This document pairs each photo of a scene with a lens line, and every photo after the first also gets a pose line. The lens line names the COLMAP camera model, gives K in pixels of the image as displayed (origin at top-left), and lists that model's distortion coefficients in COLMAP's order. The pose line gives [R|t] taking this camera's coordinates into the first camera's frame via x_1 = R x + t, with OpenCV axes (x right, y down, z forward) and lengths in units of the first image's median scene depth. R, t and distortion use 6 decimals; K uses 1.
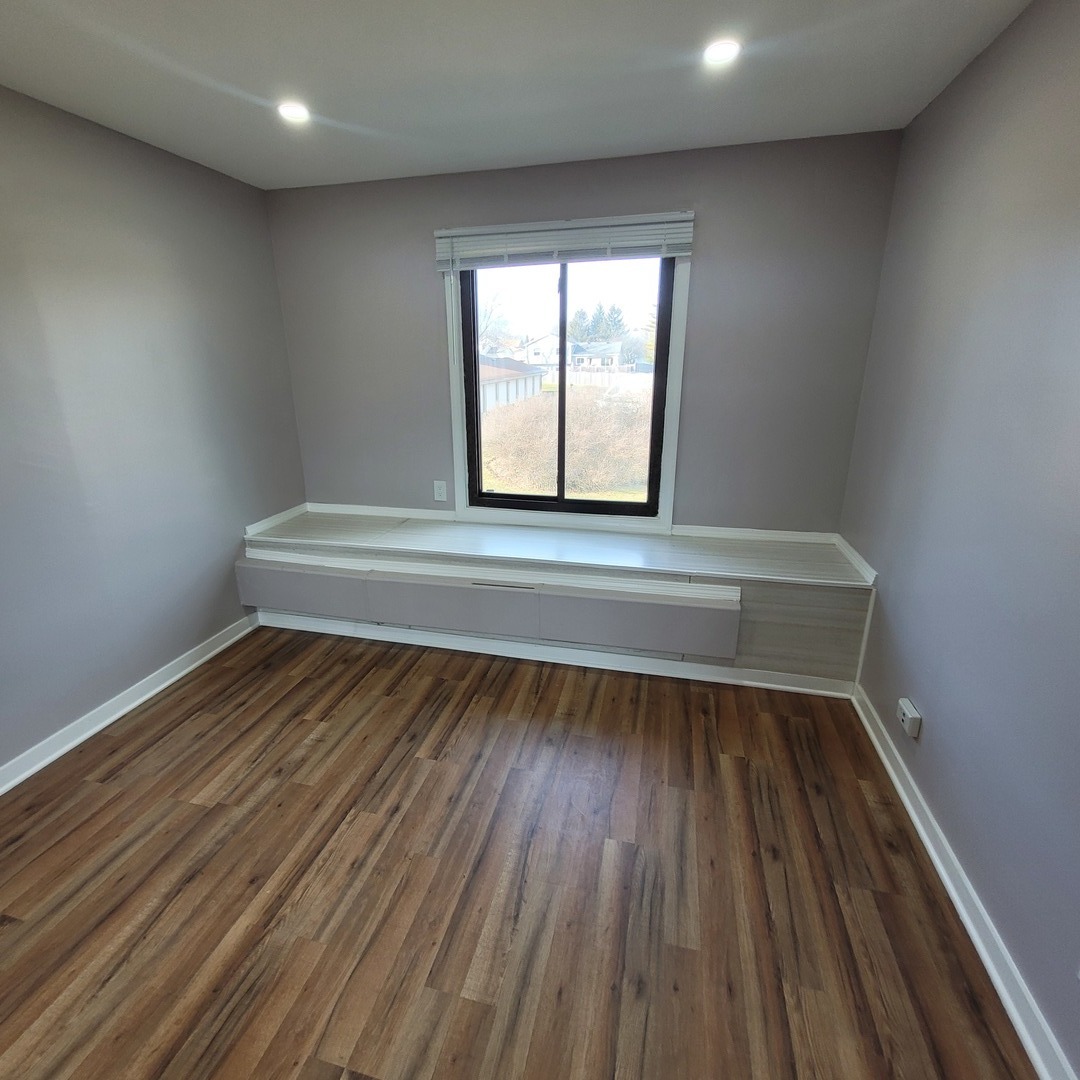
lens RADIAL K [[566.1, 0, 519.7], [0, 566.1, 534.0], [0, 0, 1]] dist [0.007946, -0.001481]
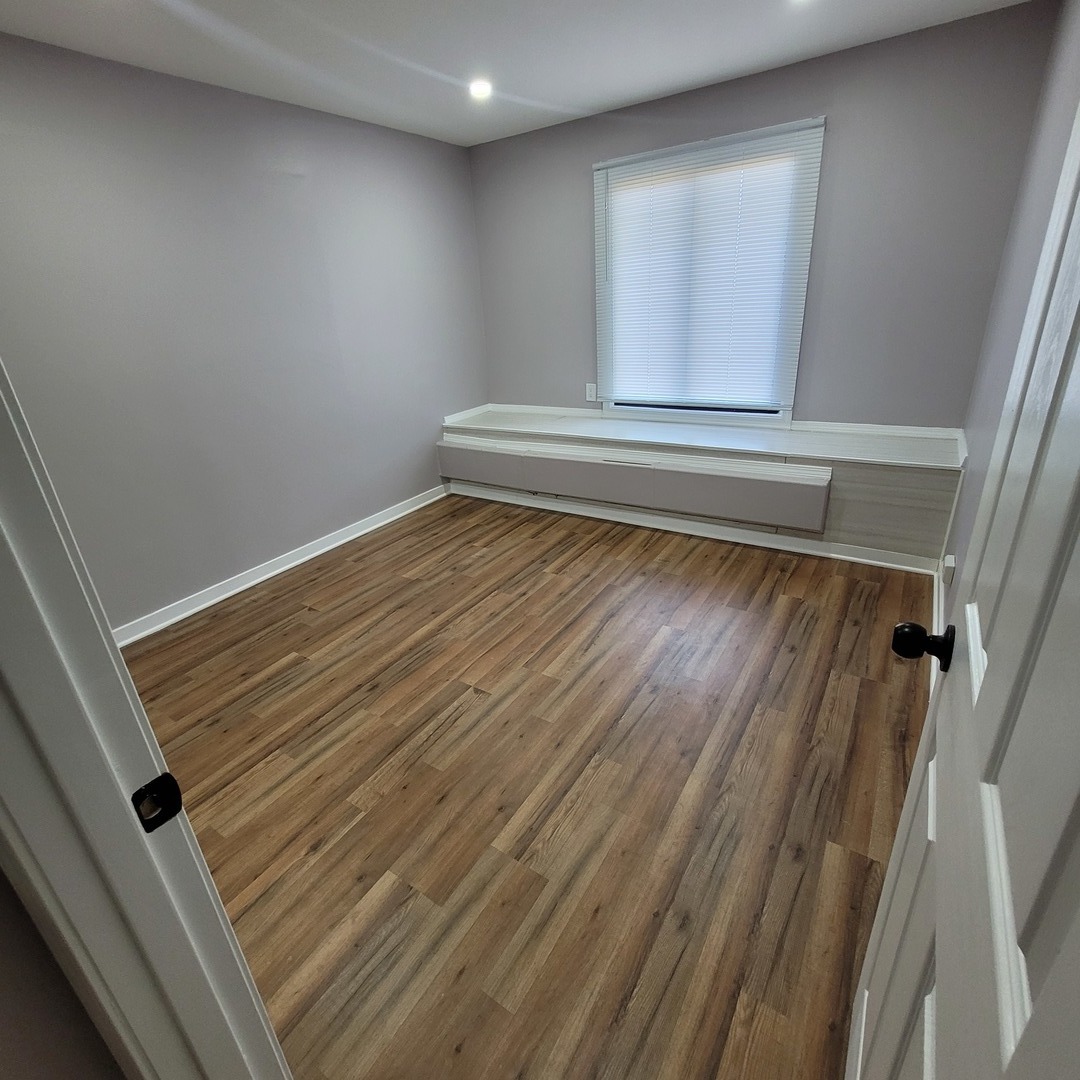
lens RADIAL K [[566.1, 0, 519.7], [0, 566.1, 534.0], [0, 0, 1]] dist [0.007946, -0.001481]
pose [[0.941475, 0.083617, -0.326546, 0.228275], [-0.049052, 0.992417, 0.112702, 0.158956], [0.333494, -0.090089, 0.938438, -0.350418]]
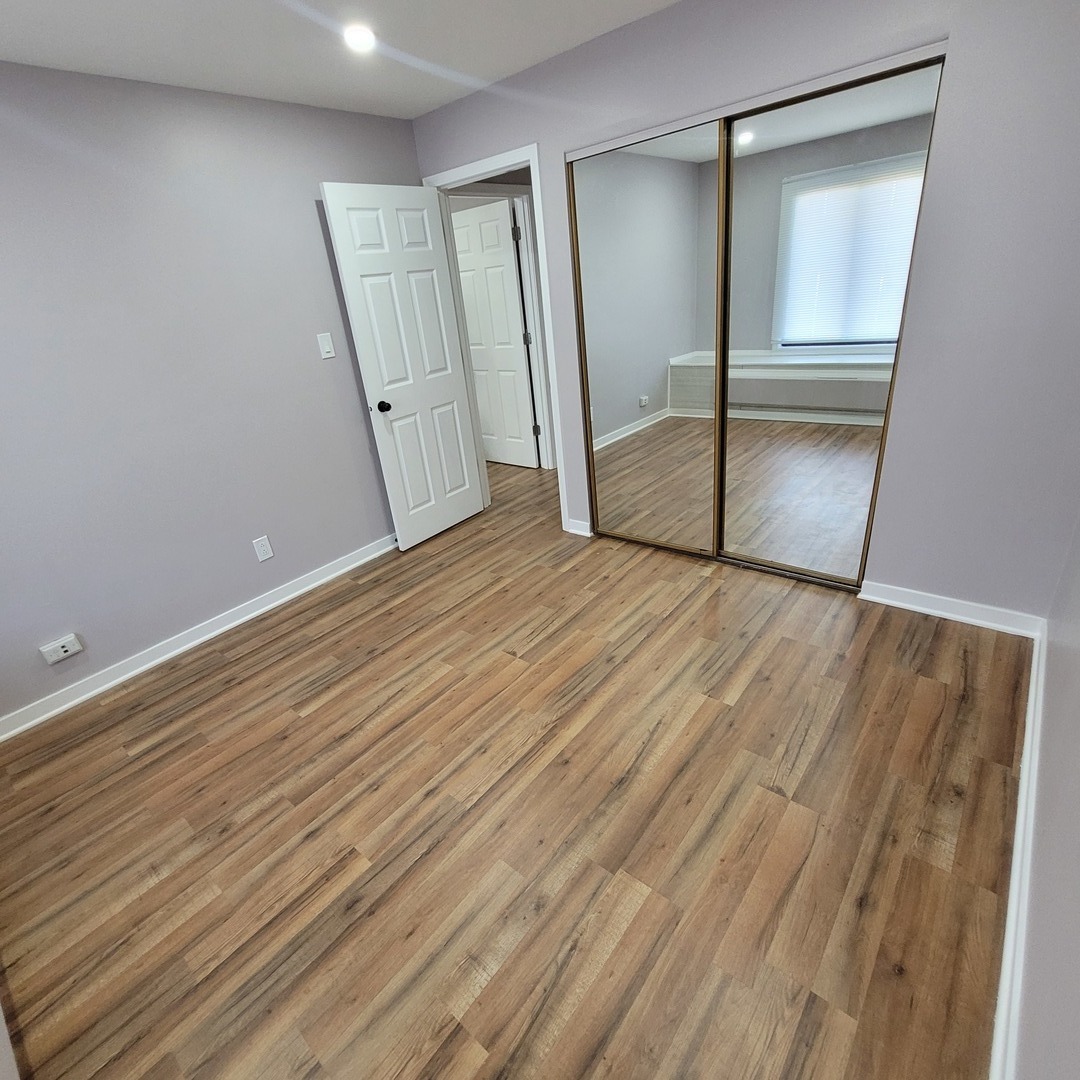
lens RADIAL K [[566.1, 0, 519.7], [0, 566.1, 534.0], [0, 0, 1]] dist [0.007946, -0.001481]
pose [[-0.890335, -0.074589, 0.449156, -0.712778], [0.251851, 0.741149, 0.622309, -0.366938], [-0.379309, 0.667184, -0.641085, 1.207655]]
